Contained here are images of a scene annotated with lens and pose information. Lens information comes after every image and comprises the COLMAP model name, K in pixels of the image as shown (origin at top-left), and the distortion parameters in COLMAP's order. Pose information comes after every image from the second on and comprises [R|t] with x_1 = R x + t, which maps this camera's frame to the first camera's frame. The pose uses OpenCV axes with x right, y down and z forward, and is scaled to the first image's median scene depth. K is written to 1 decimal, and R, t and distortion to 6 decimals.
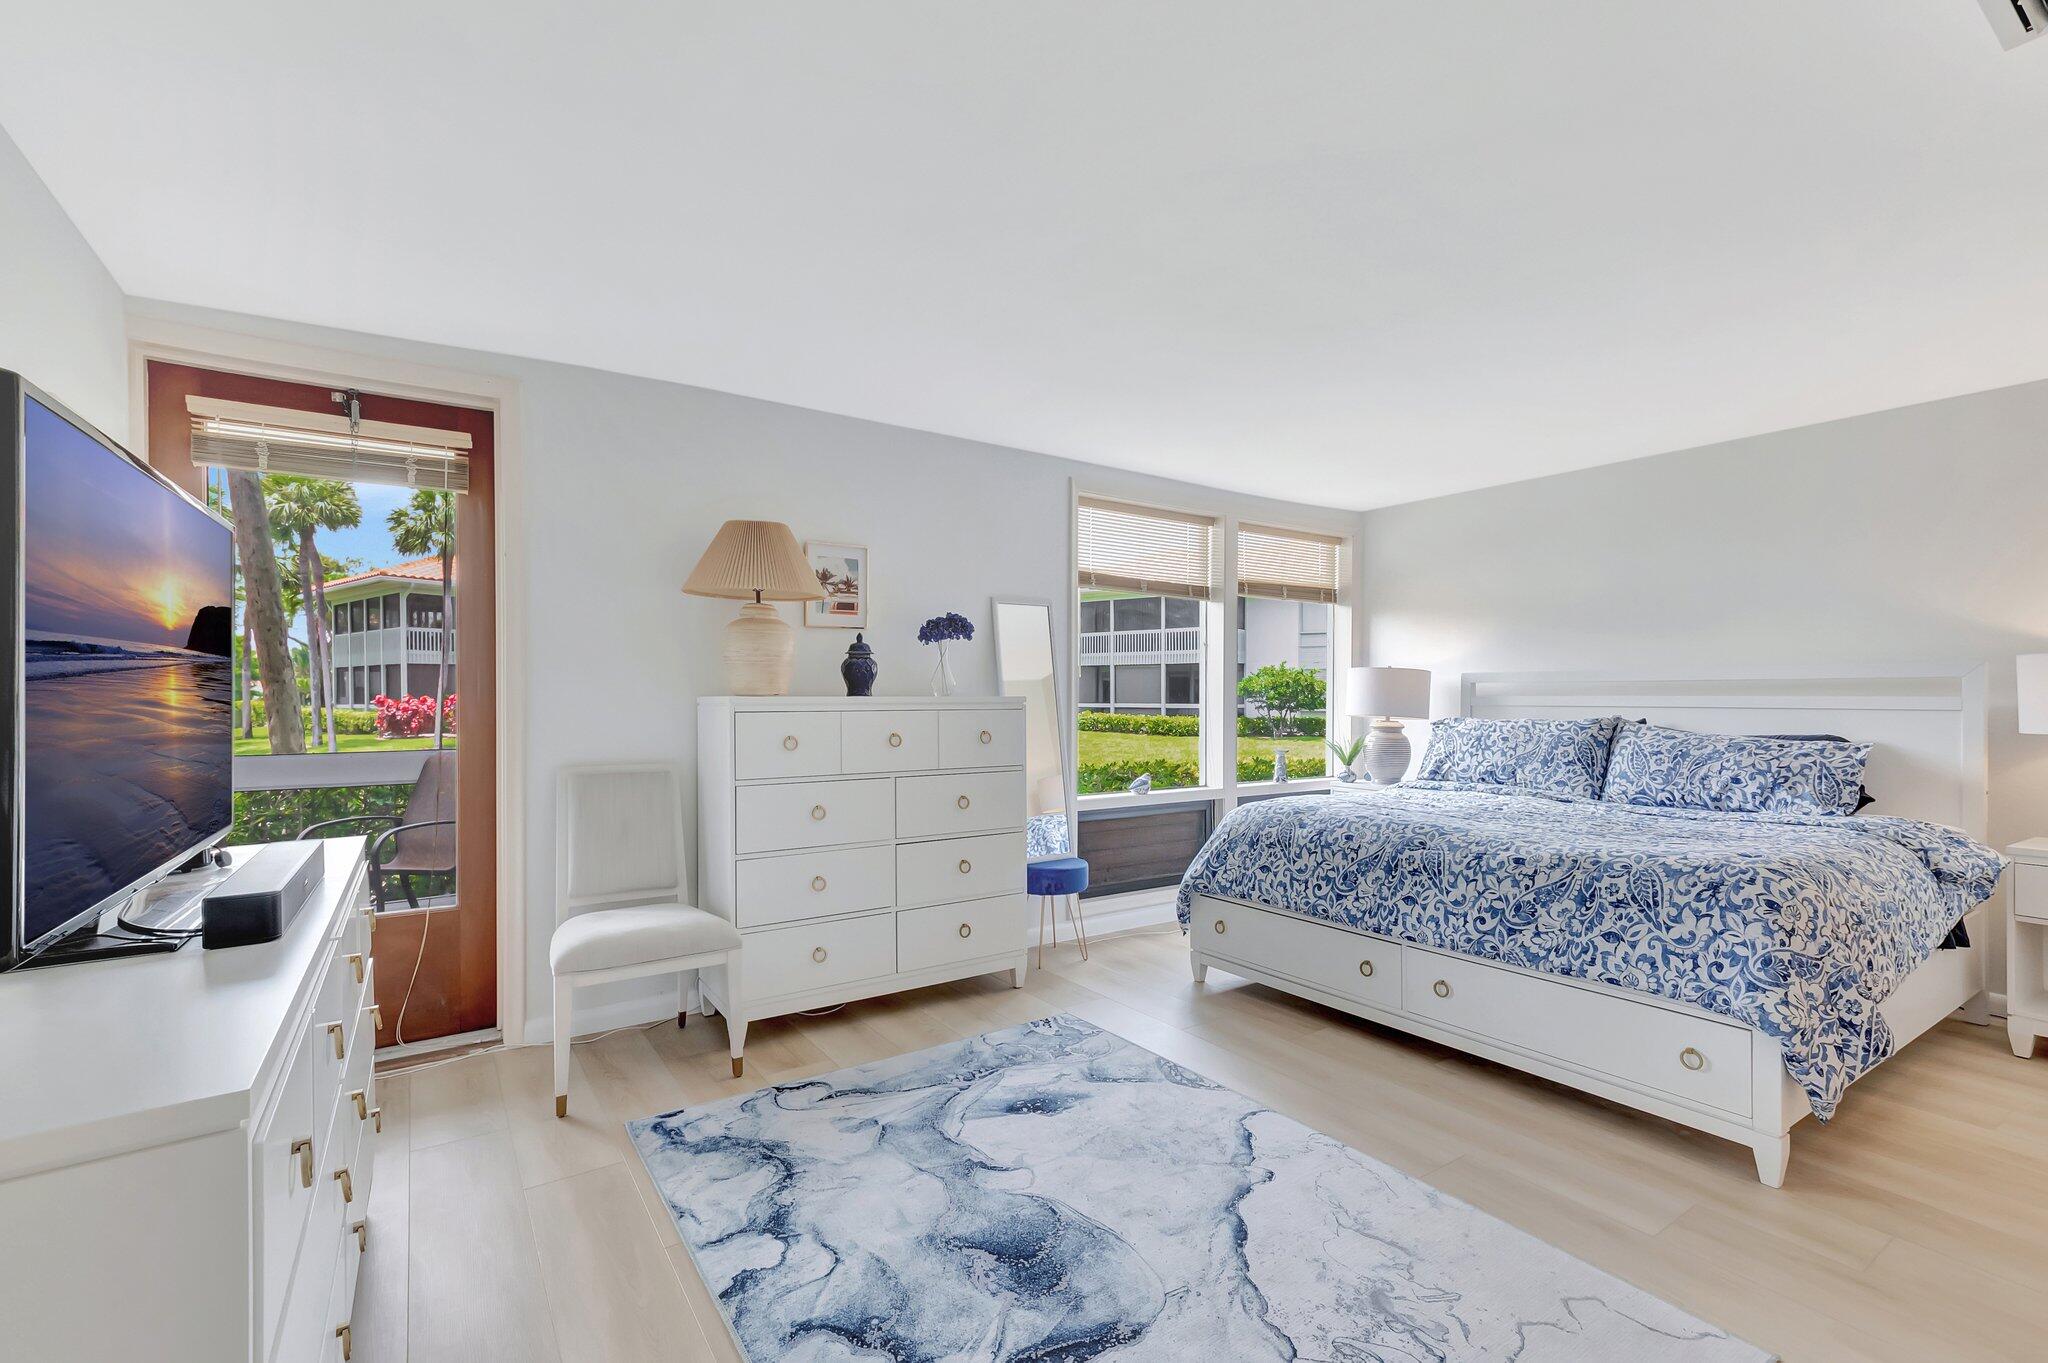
lens RADIAL K [[900.3, 0, 1035.5], [0, 900.3, 713.5], [0, 0, 1]] dist [-0.006224, -0.001061]
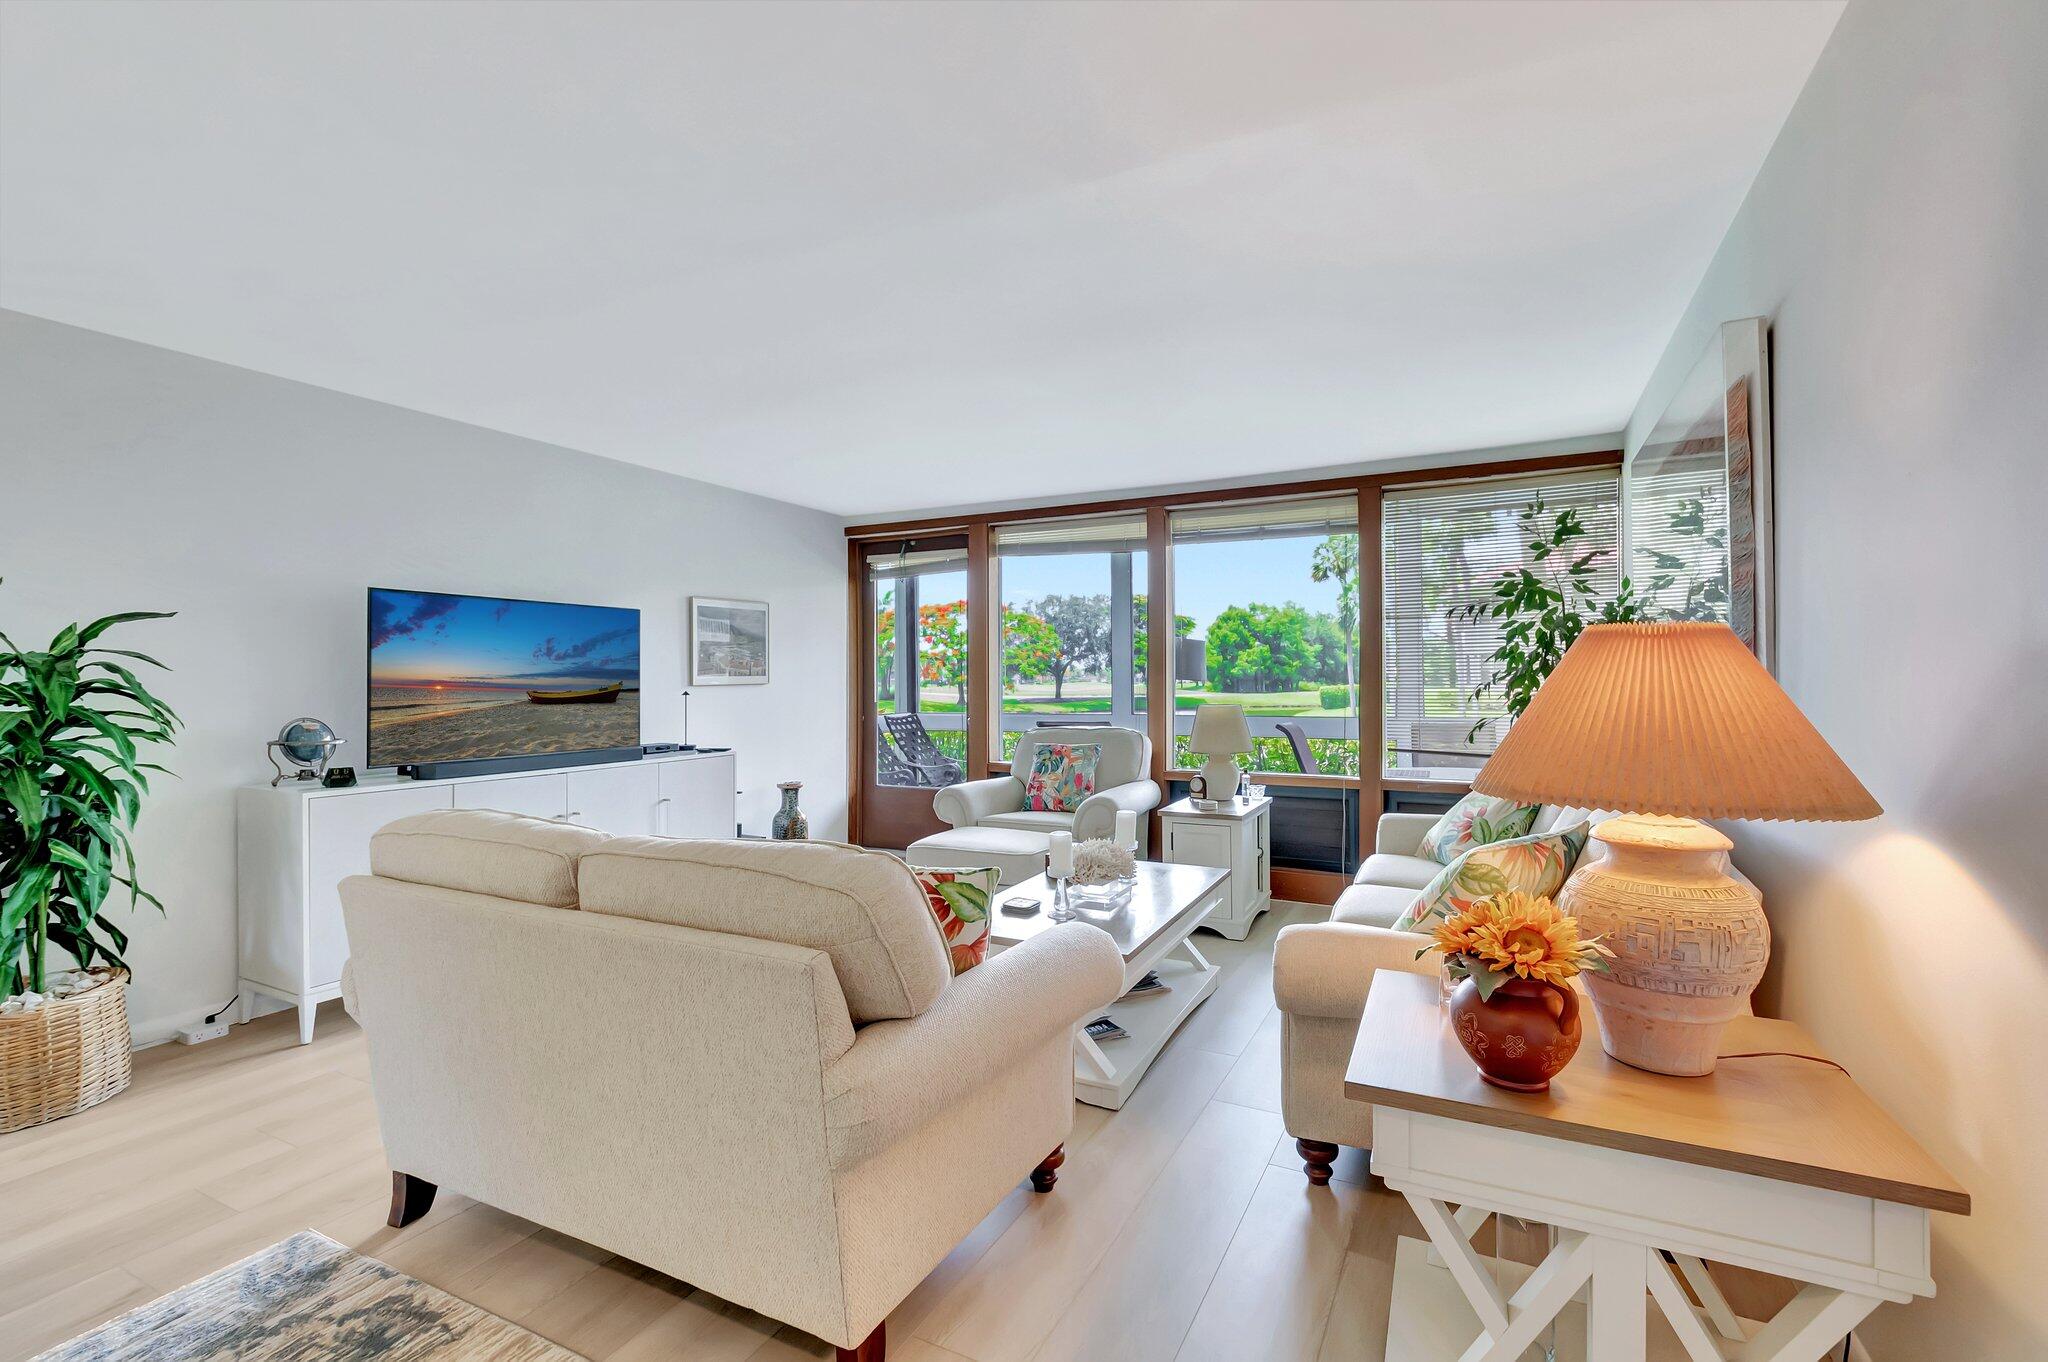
lens RADIAL K [[900.3, 0, 1049.9], [0, 900.3, 664.8], [0, 0, 1]] dist [-0.006224, -0.001061]
pose [[0.480858, -0.019207, -0.876588, -0.066330], [-0.010337, 0.999566, -0.027573, 0.007743], [0.876738, 0.022320, 0.480451, -0.507542]]
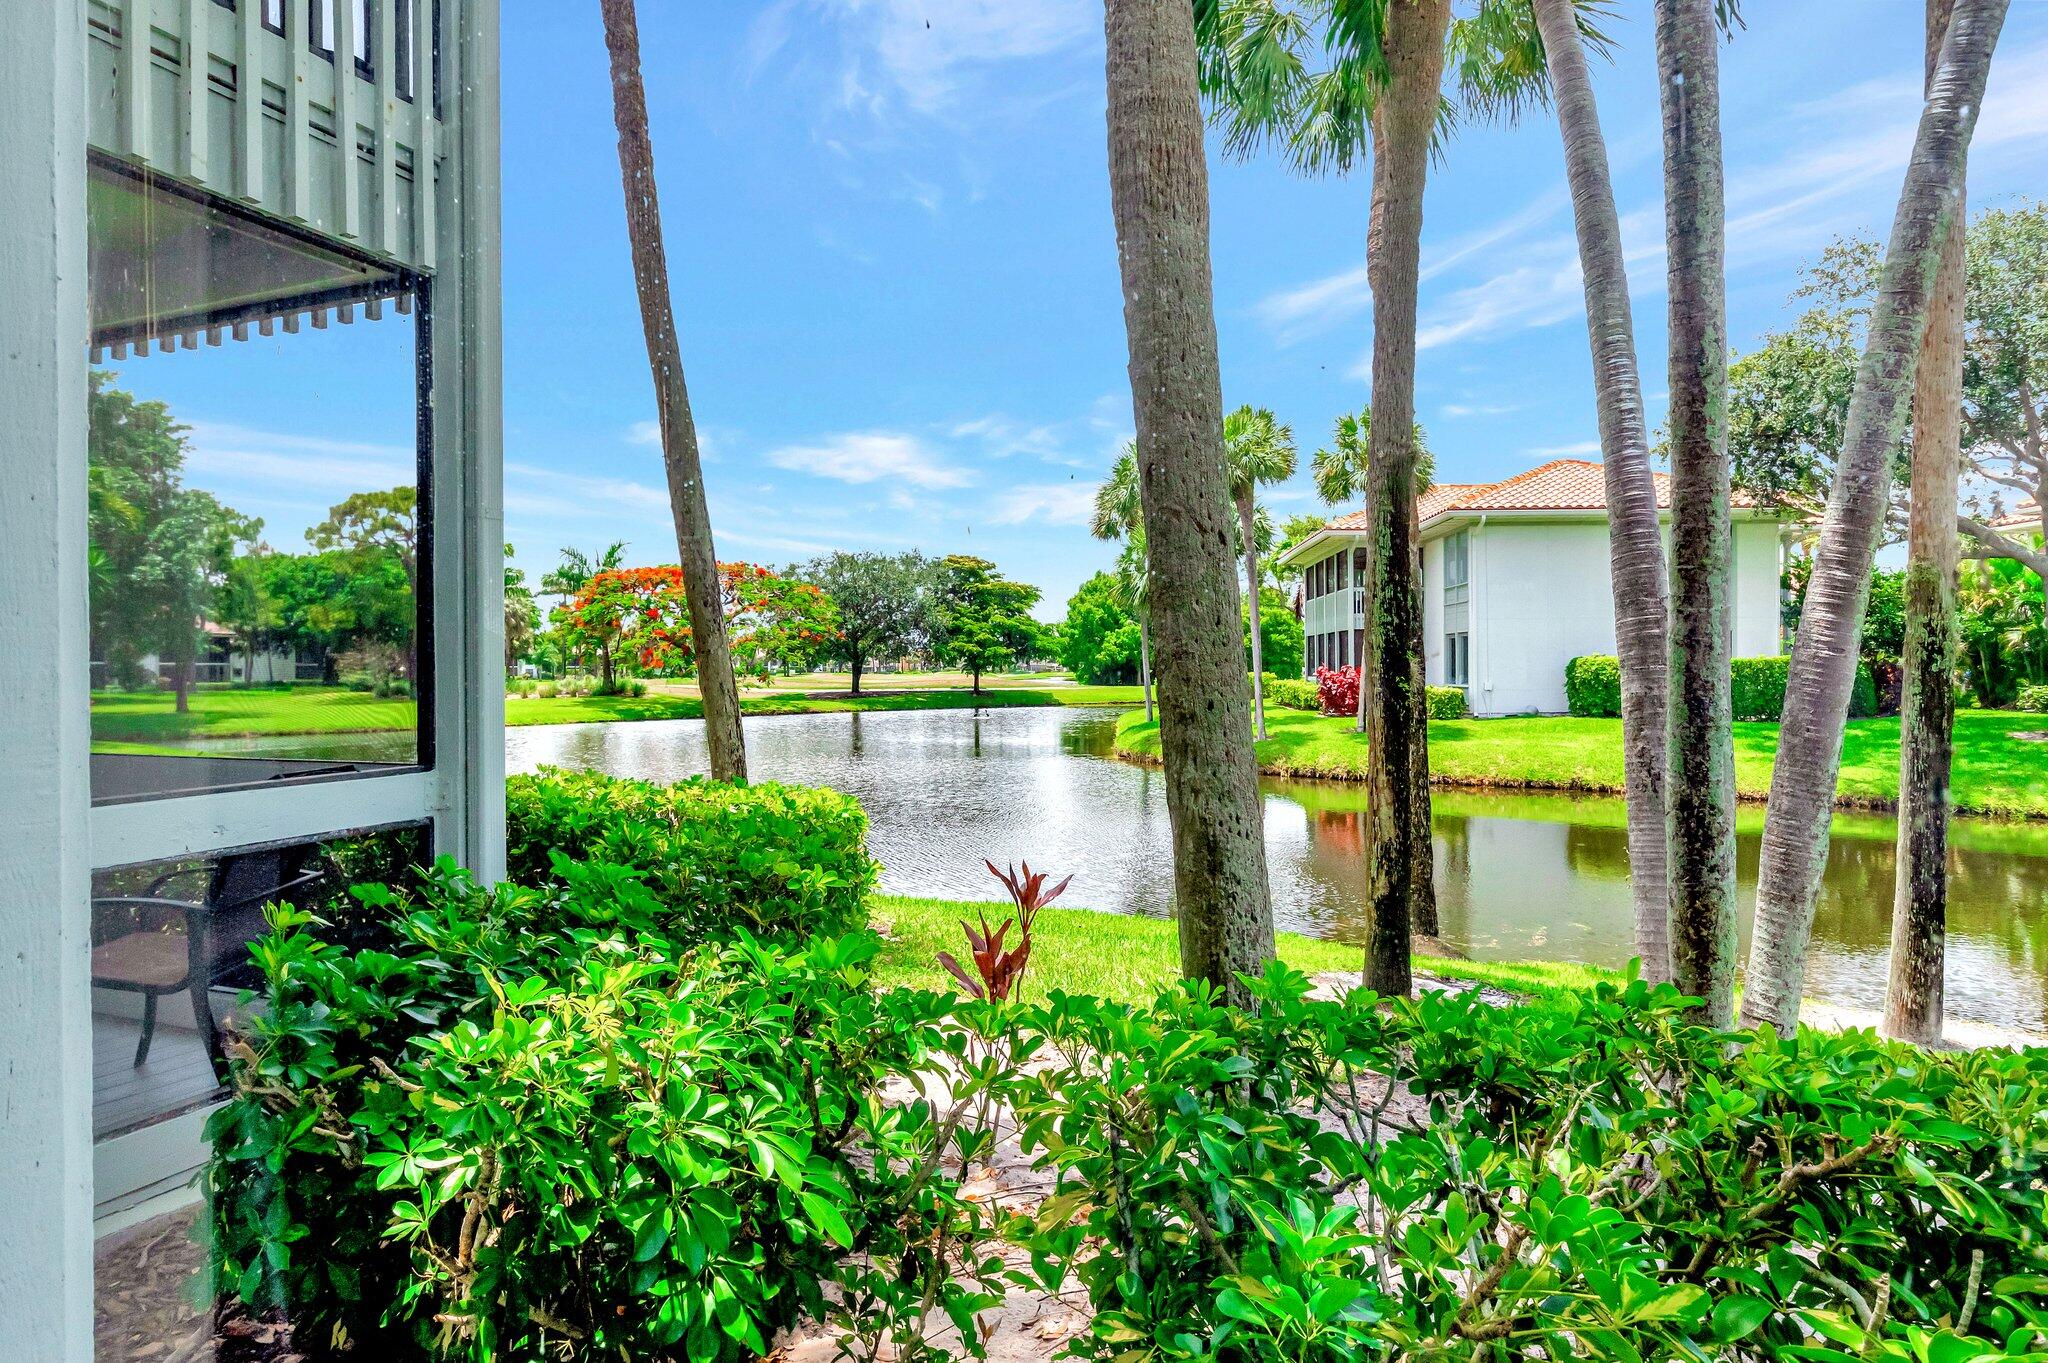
lens RADIAL K [[1127.7, 0, 1057.8], [0, 1127.7, 684.3], [0, 0, 1]] dist [-0.013281, 0.006969]
pose [[0.561957, 0.009007, -0.827117, 0.259575], [-0.012009, 0.999924, 0.002729, -0.027700], [0.827079, 0.008399, 0.562023, 1.382690]]
